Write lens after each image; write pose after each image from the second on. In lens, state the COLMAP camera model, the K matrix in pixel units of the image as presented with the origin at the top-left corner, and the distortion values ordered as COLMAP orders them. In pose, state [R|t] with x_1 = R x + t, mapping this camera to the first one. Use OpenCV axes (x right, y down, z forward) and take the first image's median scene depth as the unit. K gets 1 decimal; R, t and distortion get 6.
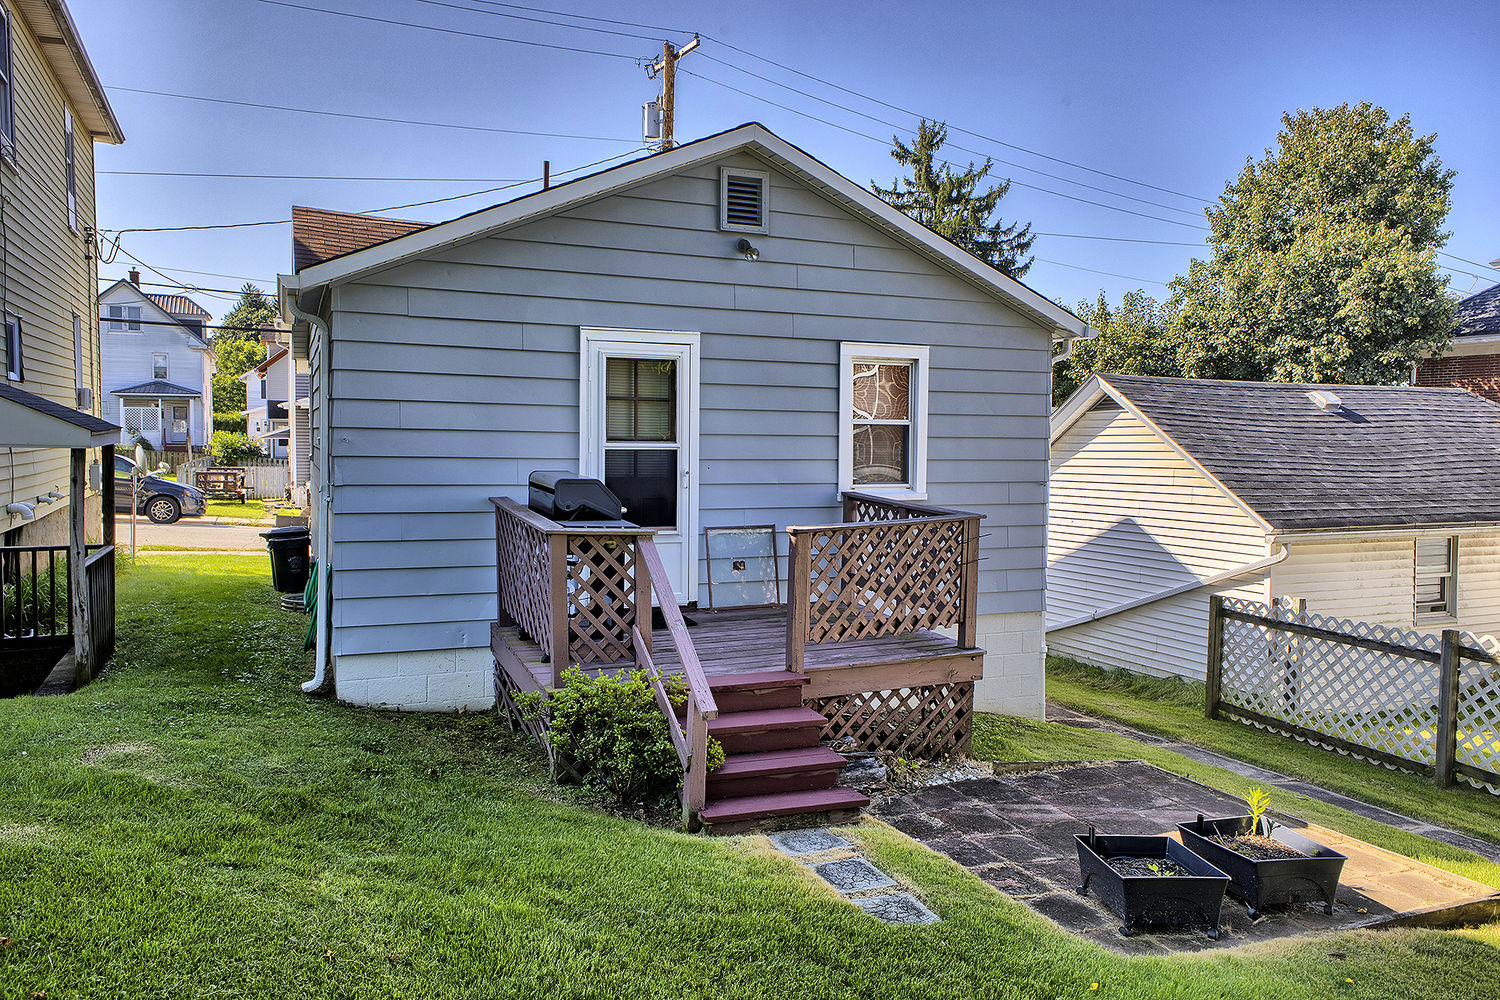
lens RADIAL K [[1113.9, 0, 751.7], [0, 1113.9, 498.5], [0, 0, 1]] dist [0.030771, -0.014811]
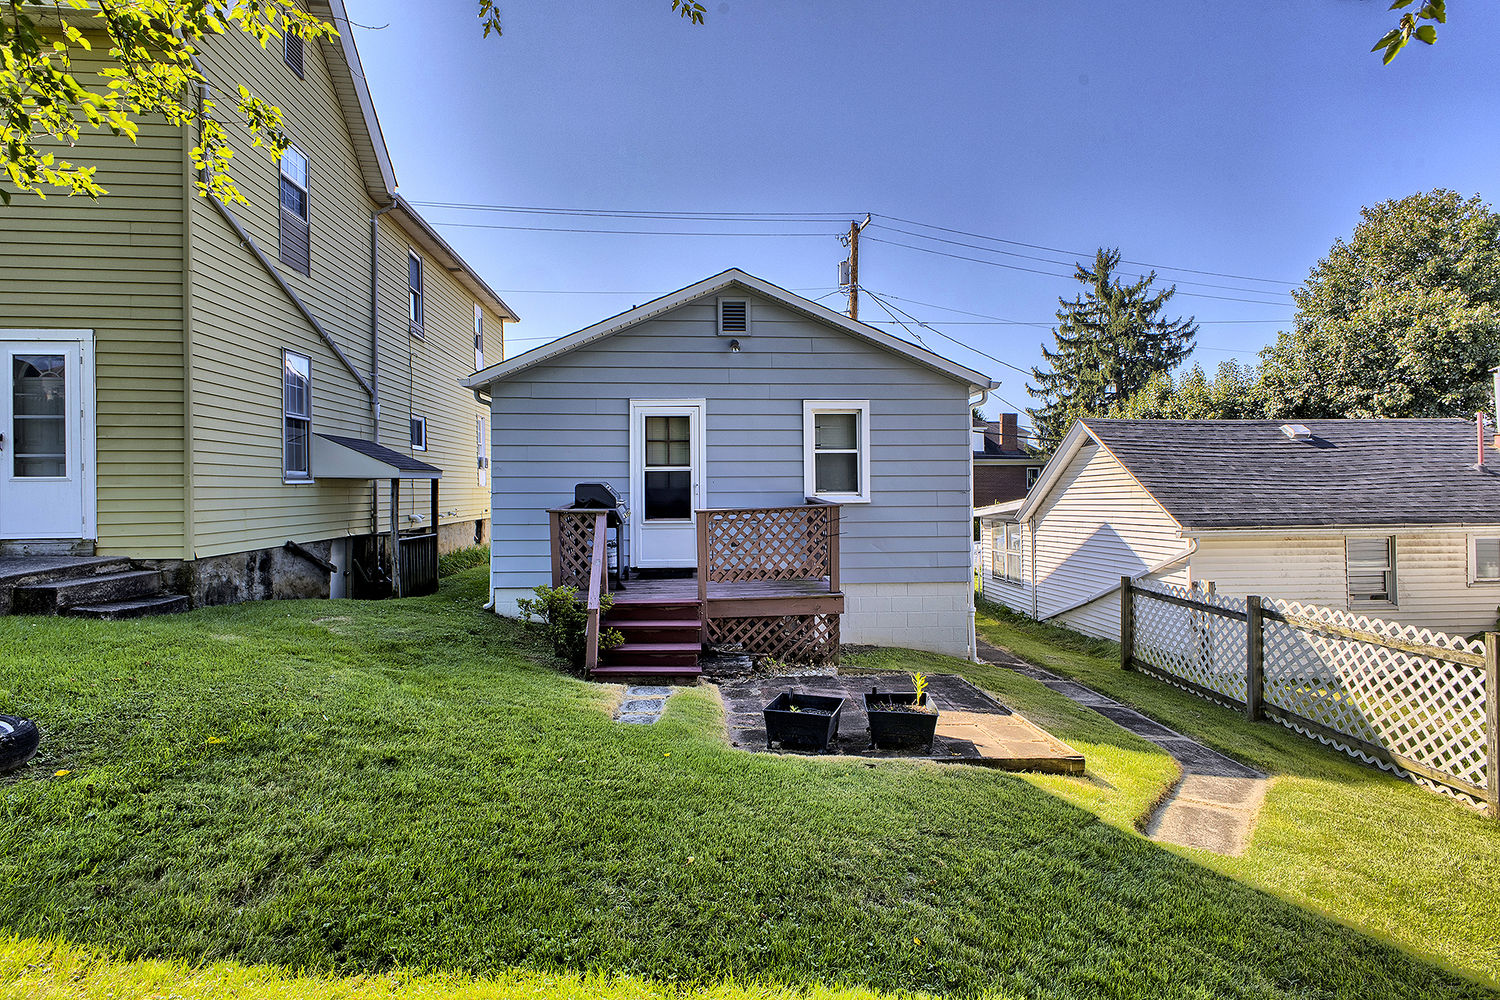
lens RADIAL K [[775.2, 0, 749.7], [0, 775.2, 498.0], [0, 0, 1]] dist [0.012857, -0.001777]
pose [[0.939971, -0.016857, -0.340837, 0.279469], [-0.001111, 0.998623, -0.052452, 0.038560], [0.341252, 0.049682, 0.938658, -0.021897]]
